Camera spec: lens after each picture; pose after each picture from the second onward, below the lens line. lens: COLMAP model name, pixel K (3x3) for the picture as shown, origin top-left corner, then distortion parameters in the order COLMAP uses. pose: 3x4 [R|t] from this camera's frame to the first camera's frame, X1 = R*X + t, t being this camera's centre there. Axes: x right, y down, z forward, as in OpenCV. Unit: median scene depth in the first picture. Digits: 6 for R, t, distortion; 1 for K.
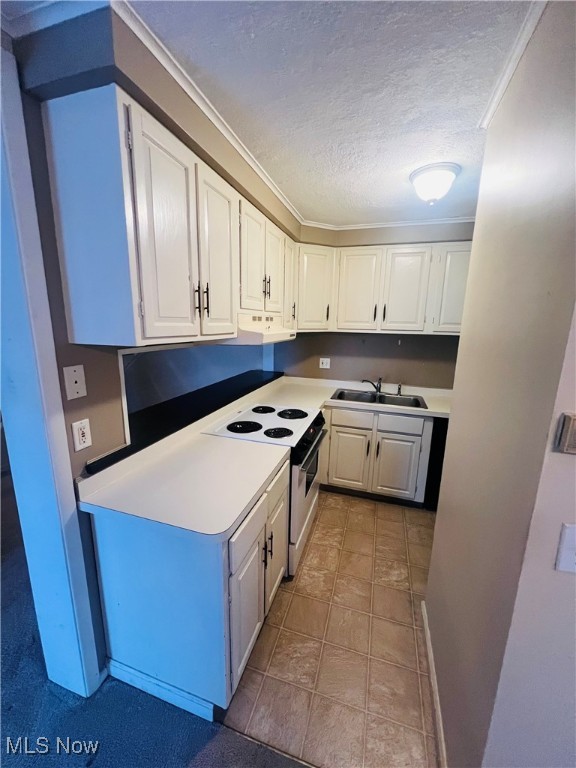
lens RADIAL K [[309.9, 0, 288.0], [0, 309.9, 384.0], [0, 0, 1]] dist [-0.003195, -0.000106]
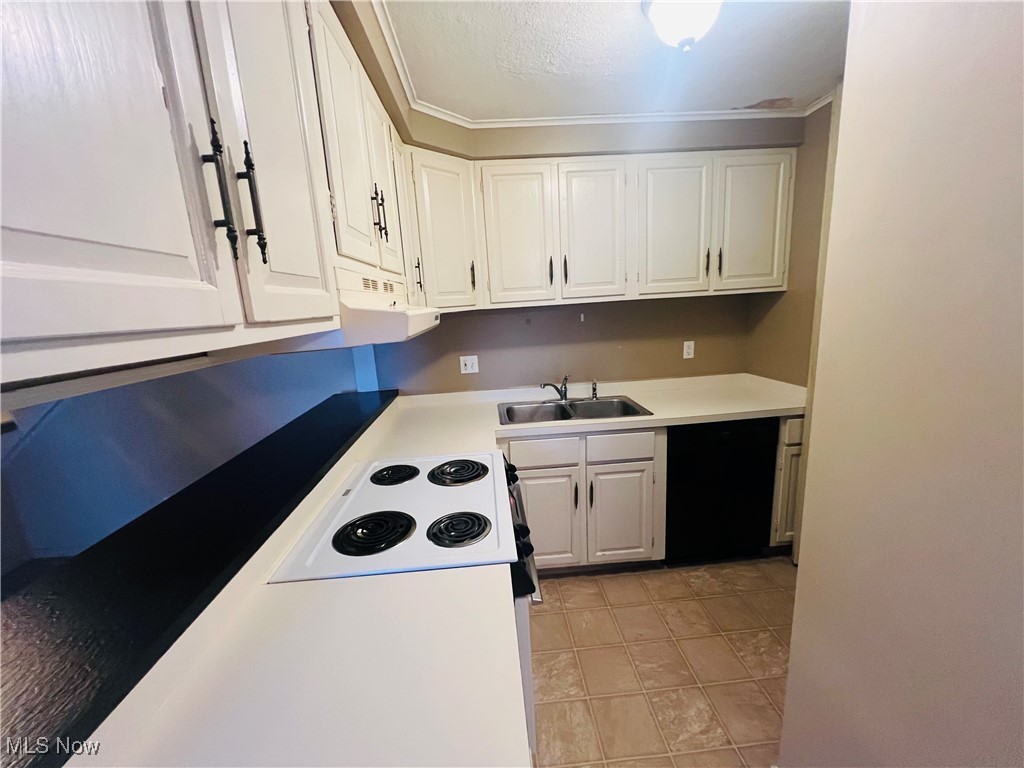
lens RADIAL K [[413.2, 0, 512.0], [0, 413.2, 384.0], [0, 0, 1]] dist [-0.003195, -0.000106]
pose [[0.929146, -0.145080, 0.340058, -0.098264], [0.148758, 0.988754, 0.015383, -0.037526], [-0.338466, 0.036293, 0.940279, 0.287567]]
